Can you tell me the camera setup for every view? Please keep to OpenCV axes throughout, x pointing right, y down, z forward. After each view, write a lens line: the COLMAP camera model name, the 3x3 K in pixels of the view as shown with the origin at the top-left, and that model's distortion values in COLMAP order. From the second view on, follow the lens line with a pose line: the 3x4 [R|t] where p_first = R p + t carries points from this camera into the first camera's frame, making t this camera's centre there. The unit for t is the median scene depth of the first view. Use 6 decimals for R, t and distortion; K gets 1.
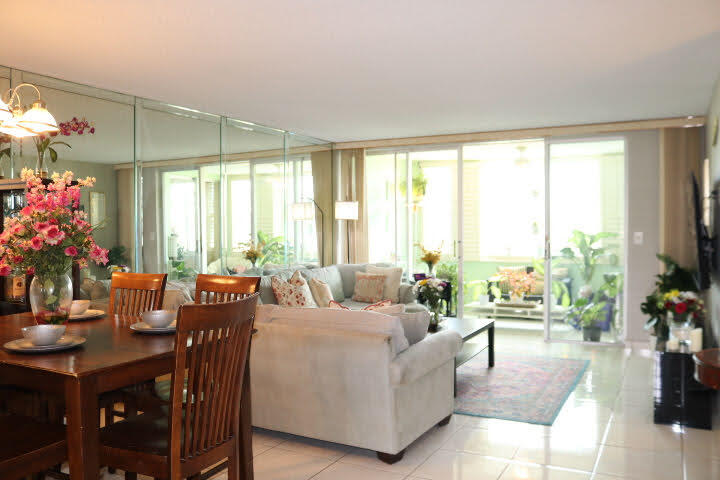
lens RADIAL K [[595.8, 0, 360.0], [0, 595.8, 240.0], [0, 0, 1]] dist [-0.101947, 0.005464]
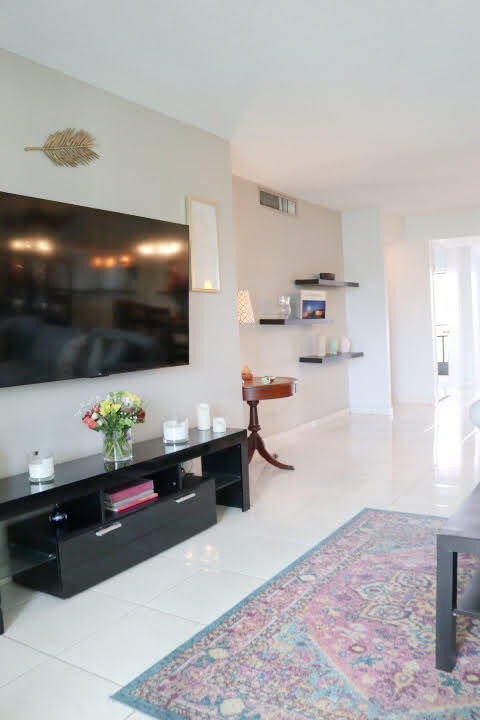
lens RADIAL K [[595.8, 0, 240.0], [0, 595.8, 360.0], [0, 0, 1]] dist [-0.101947, 0.005464]
pose [[-0.995603, 0.041299, 0.084079, 0.243901], [0.047750, 0.995947, 0.076221, 0.007675], [-0.080590, 0.079901, -0.993540, 1.060782]]
